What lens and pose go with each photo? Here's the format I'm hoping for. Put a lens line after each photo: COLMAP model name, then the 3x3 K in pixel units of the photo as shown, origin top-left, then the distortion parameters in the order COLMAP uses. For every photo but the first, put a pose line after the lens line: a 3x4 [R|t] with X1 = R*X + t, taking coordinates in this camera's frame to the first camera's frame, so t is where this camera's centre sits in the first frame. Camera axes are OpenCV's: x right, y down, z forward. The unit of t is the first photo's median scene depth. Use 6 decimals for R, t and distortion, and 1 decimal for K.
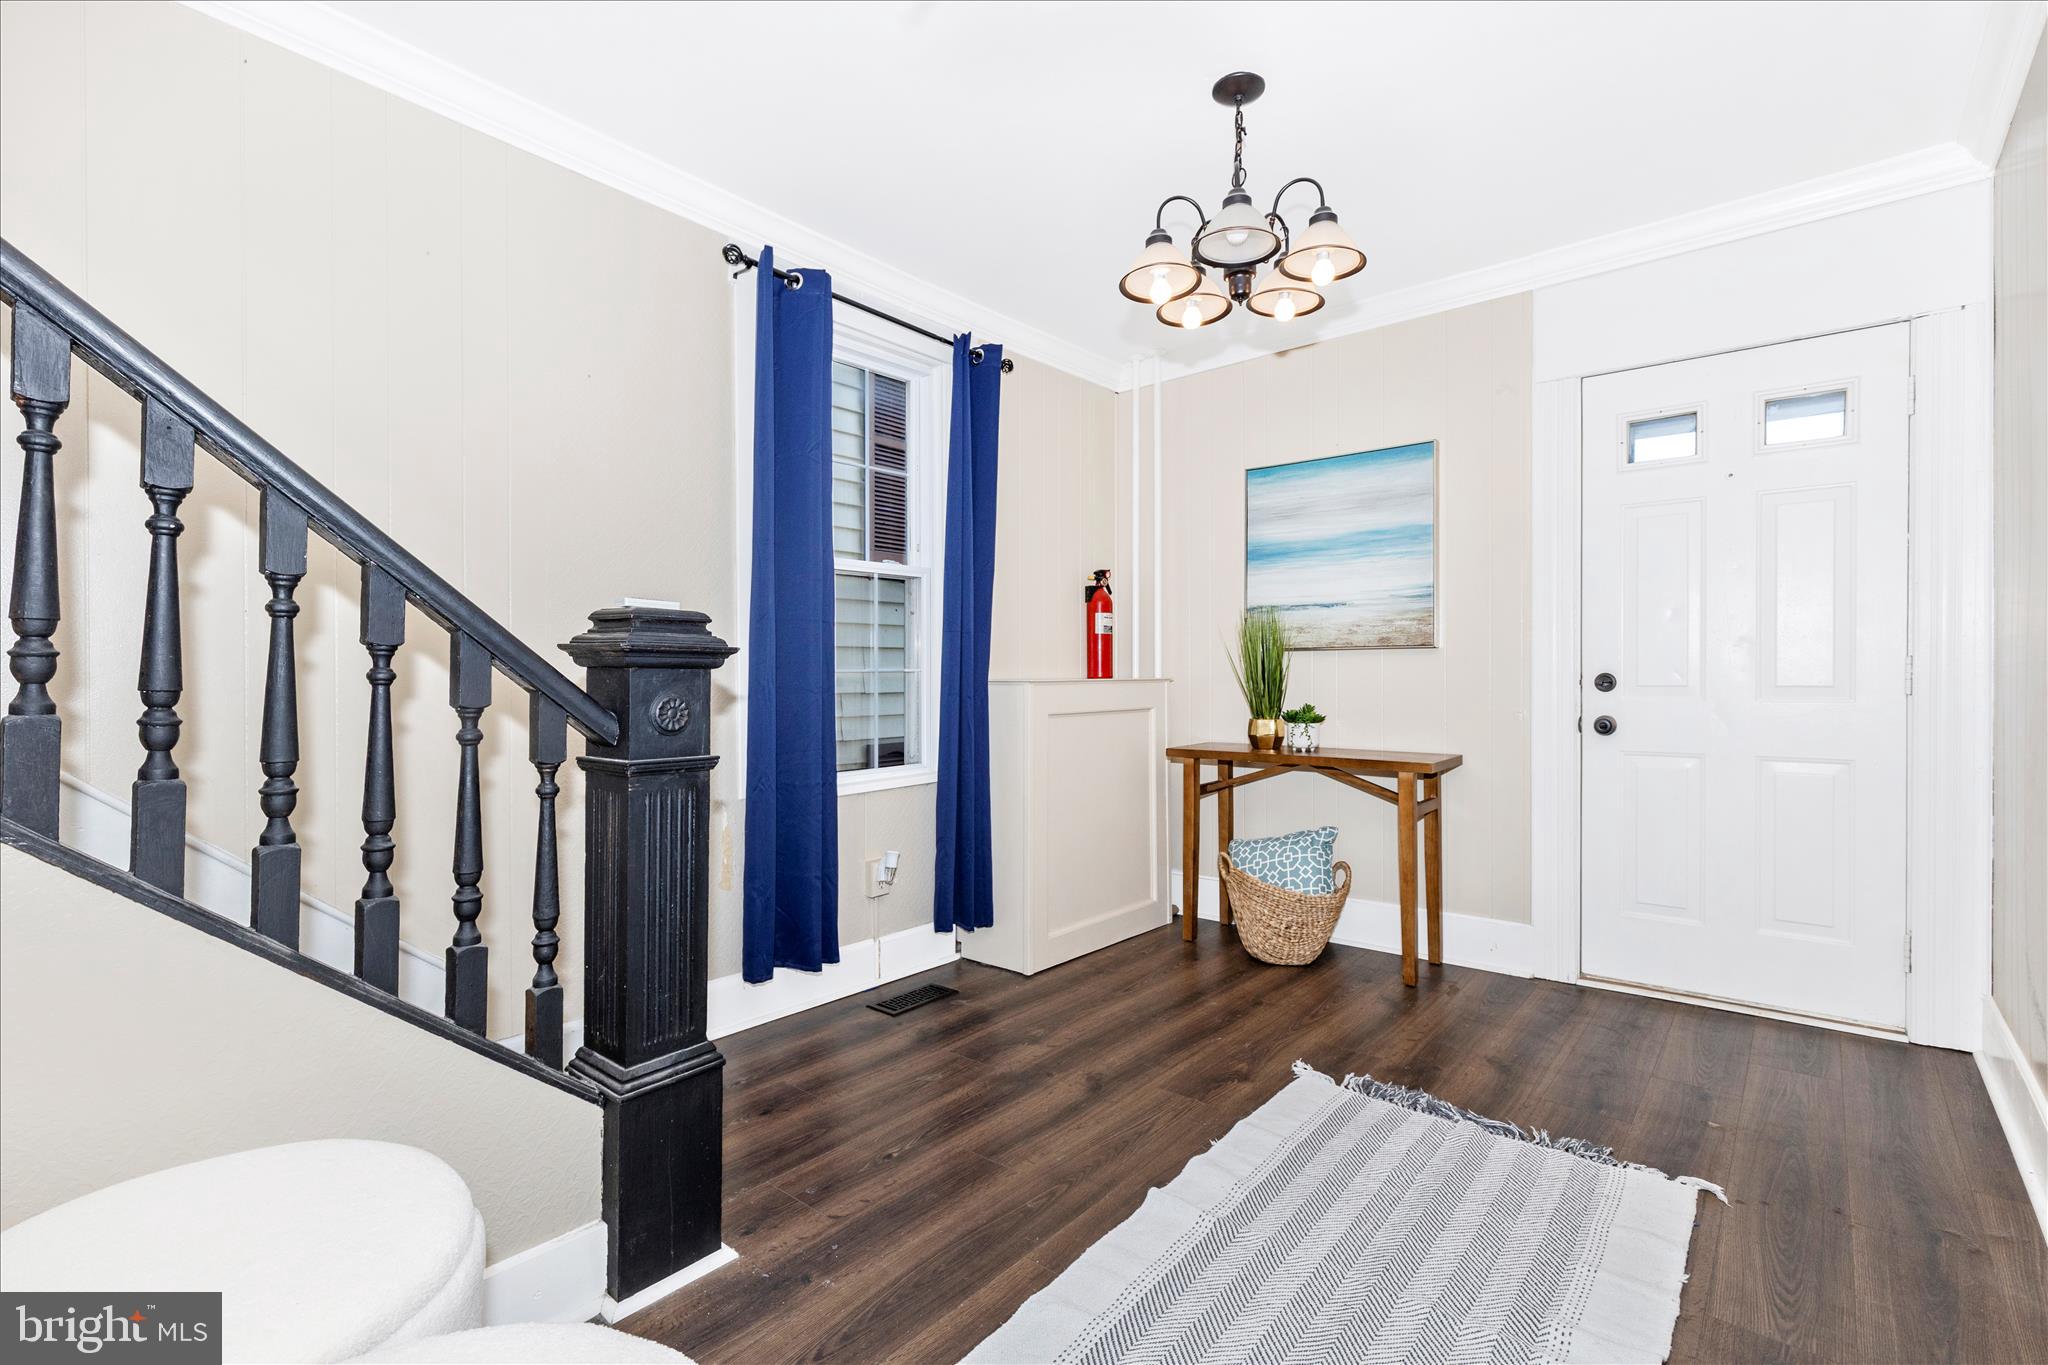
lens RADIAL K [[926.9, 0, 1061.5], [0, 926.9, 677.0], [0, 0, 1]] dist [0.003217, 0.000120]
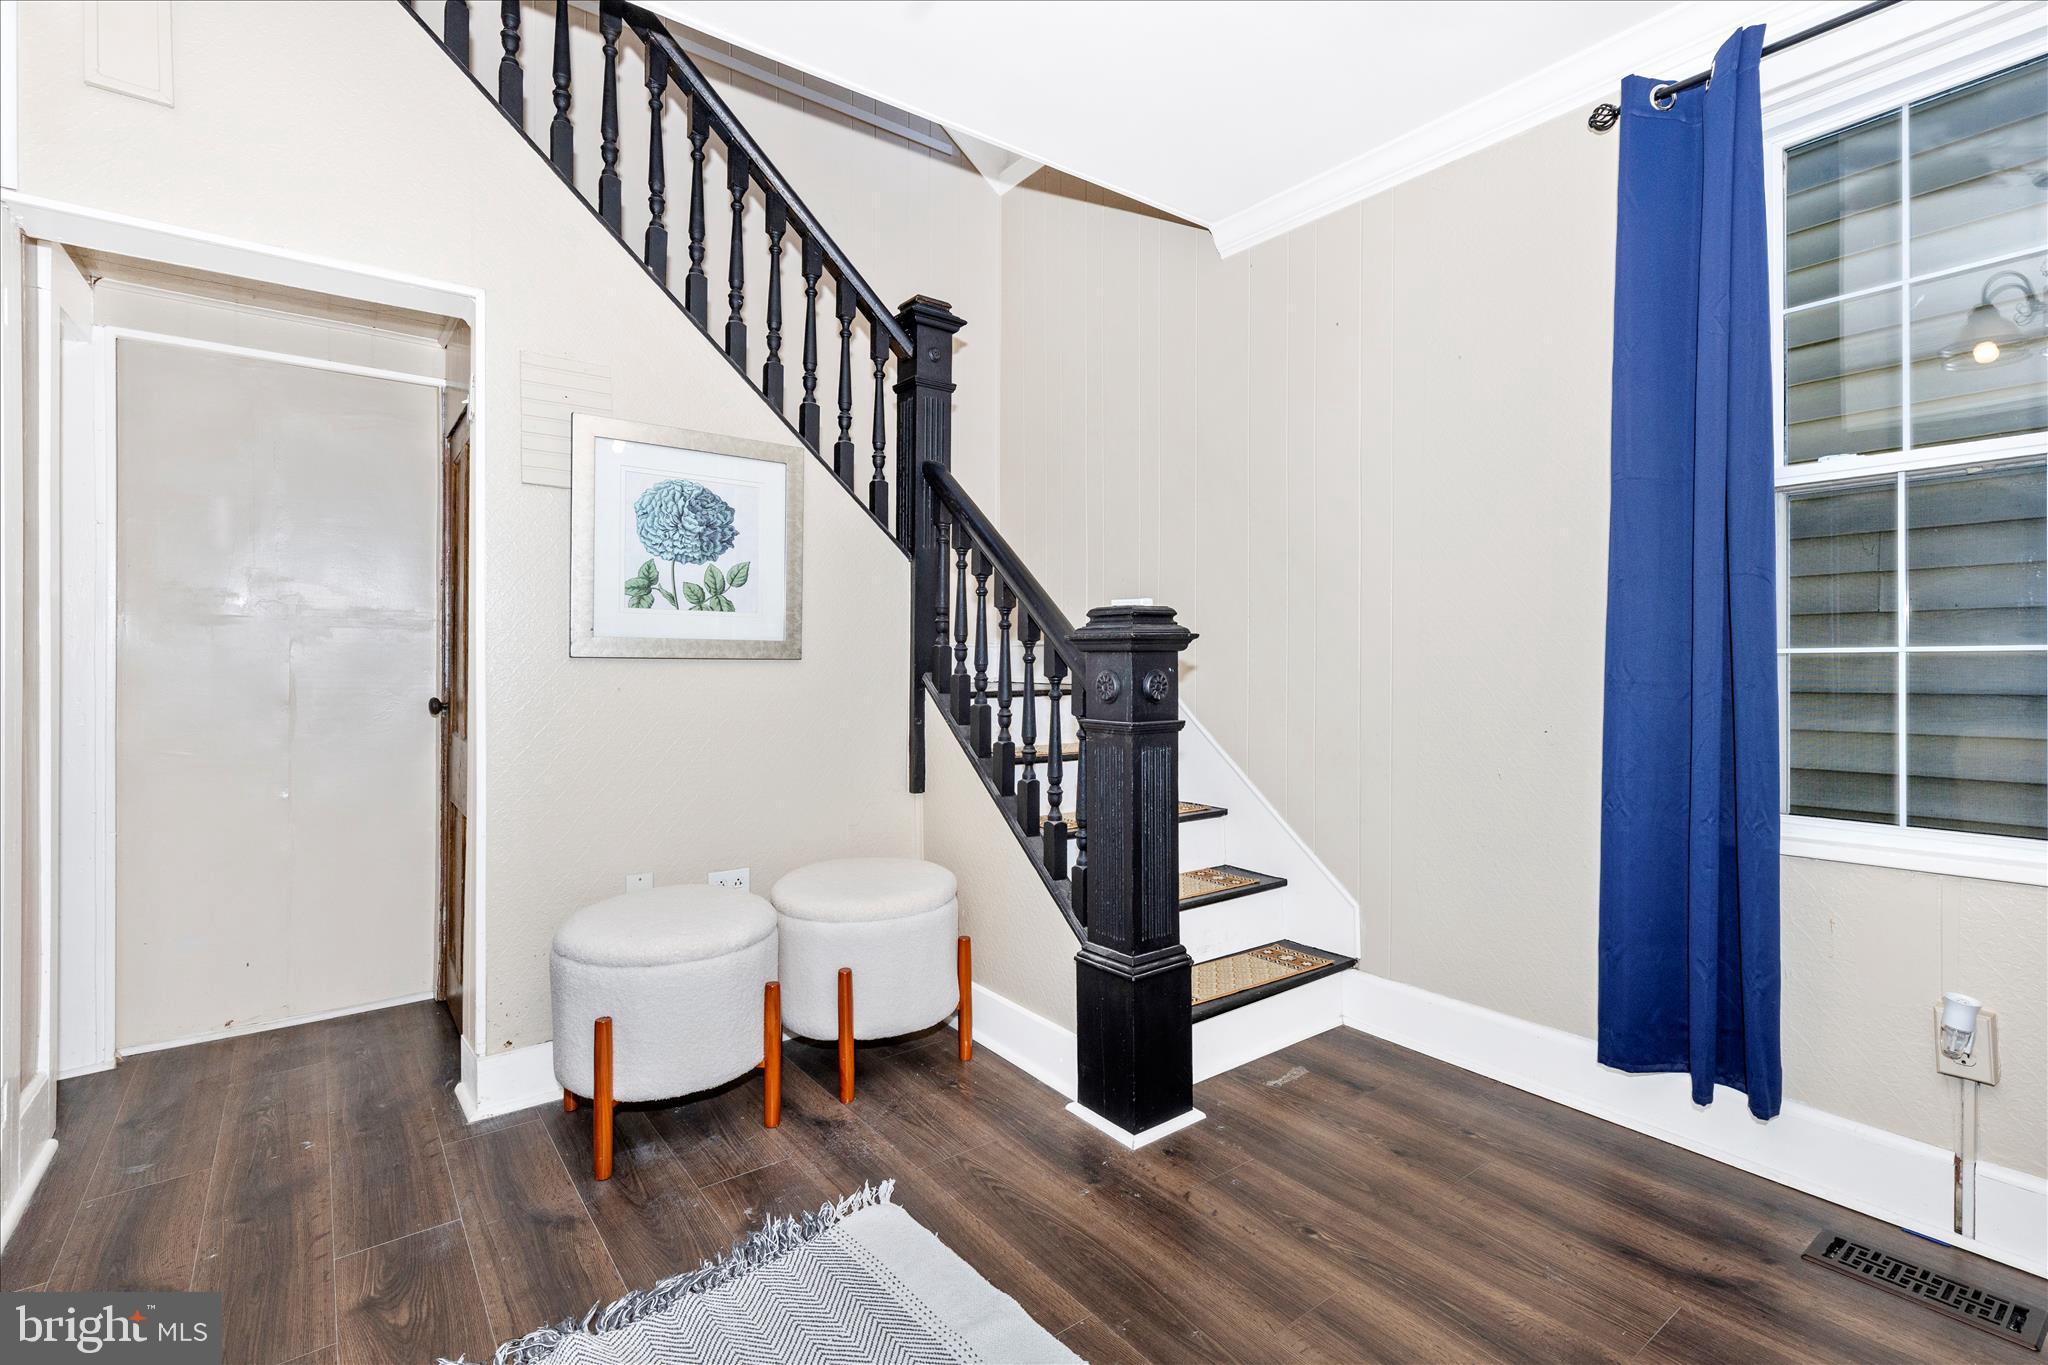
lens RADIAL K [[940.2, 0, 1022.6], [0, 940.2, 658.2], [0, 0, 1]] dist [0.005194, -0.000105]
pose [[-0.242511, -0.005162, -0.970135, 0.762719], [-0.004709, 0.999980, -0.004144, 0.005371], [0.970137, 0.003563, -0.242531, 1.034407]]
